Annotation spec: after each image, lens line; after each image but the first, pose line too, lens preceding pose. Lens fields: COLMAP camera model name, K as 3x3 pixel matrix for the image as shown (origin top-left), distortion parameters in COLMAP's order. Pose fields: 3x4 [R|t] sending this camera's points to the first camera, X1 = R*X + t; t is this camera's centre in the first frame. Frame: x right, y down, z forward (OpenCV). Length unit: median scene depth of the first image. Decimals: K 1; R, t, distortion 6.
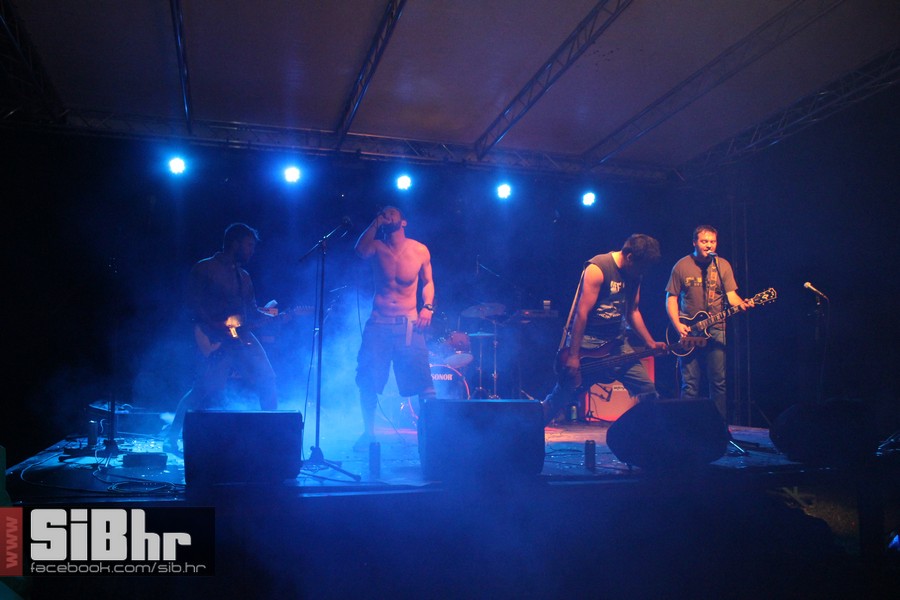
lens RADIAL K [[822.2, 0, 450.0], [0, 822.2, 300.0], [0, 0, 1]] dist [-0.087018, -0.004481]
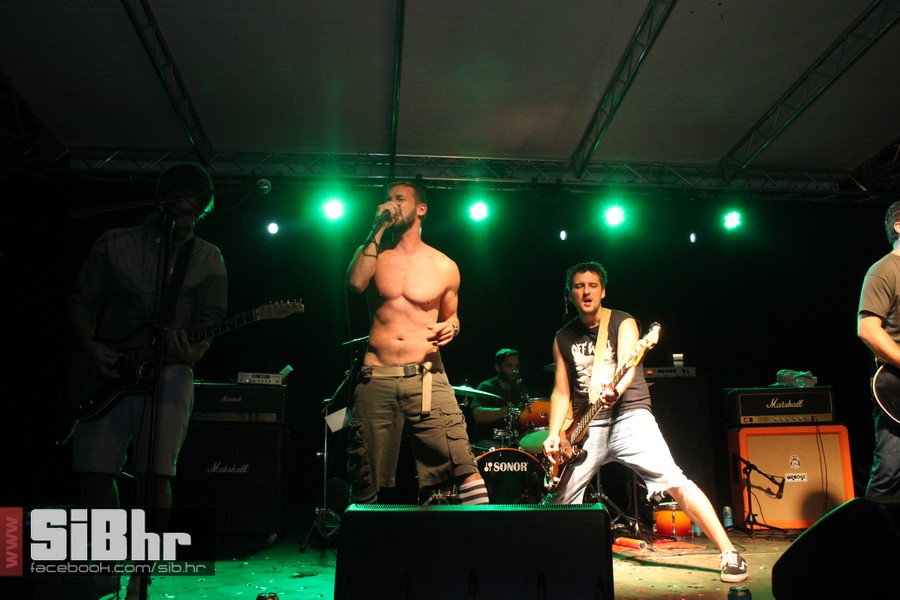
lens RADIAL K [[822.2, 0, 450.0], [0, 822.2, 300.0], [0, 0, 1]] dist [-0.087018, -0.004481]
pose [[0.981279, -0.057552, -0.183792, 0.058101], [0.034937, 0.991668, -0.123991, 0.034709], [0.189397, 0.115249, 0.975114, 0.282301]]
